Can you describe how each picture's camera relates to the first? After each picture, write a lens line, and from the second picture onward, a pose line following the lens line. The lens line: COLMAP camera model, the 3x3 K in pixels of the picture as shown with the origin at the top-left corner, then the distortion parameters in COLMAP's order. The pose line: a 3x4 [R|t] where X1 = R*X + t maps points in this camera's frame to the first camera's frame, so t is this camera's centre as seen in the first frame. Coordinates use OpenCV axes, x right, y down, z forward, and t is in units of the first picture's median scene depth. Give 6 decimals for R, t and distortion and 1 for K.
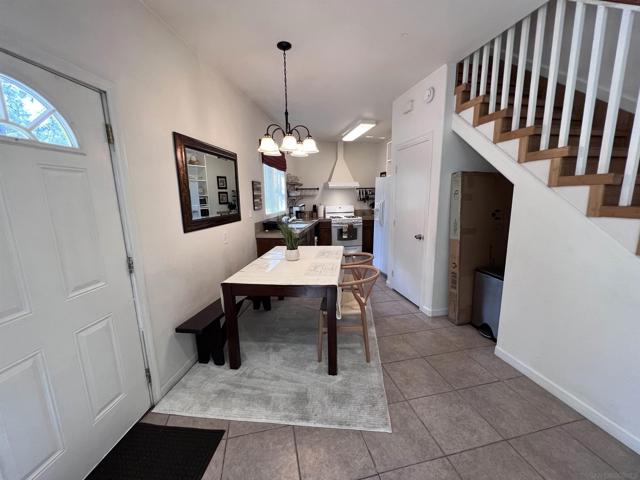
lens RADIAL K [[259.8, 0, 319.0], [0, 259.8, 241.5], [0, 0, 1]] dist [-0.000290, -0.000162]
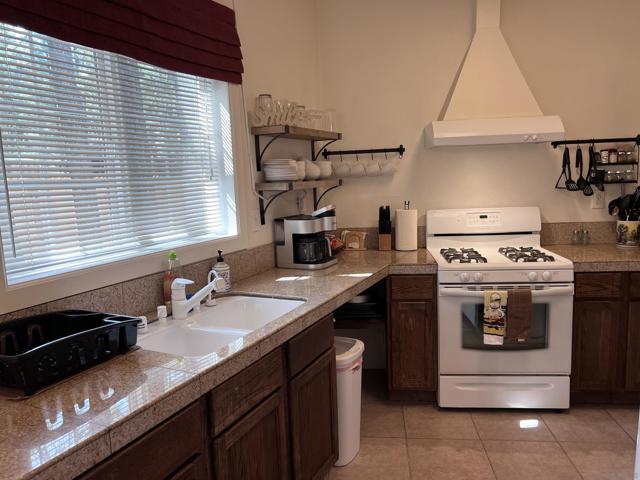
lens RADIAL K [[486.3, 0, 315.7], [0, 486.3, 244.5], [0, 0, 1]] dist [0.055333, -0.062410]
pose [[0.947752, 0.025675, -0.317972, 0.086457], [-0.033233, 0.999279, -0.018366, -0.093610], [0.317271, 0.027974, 0.947922, 0.506214]]
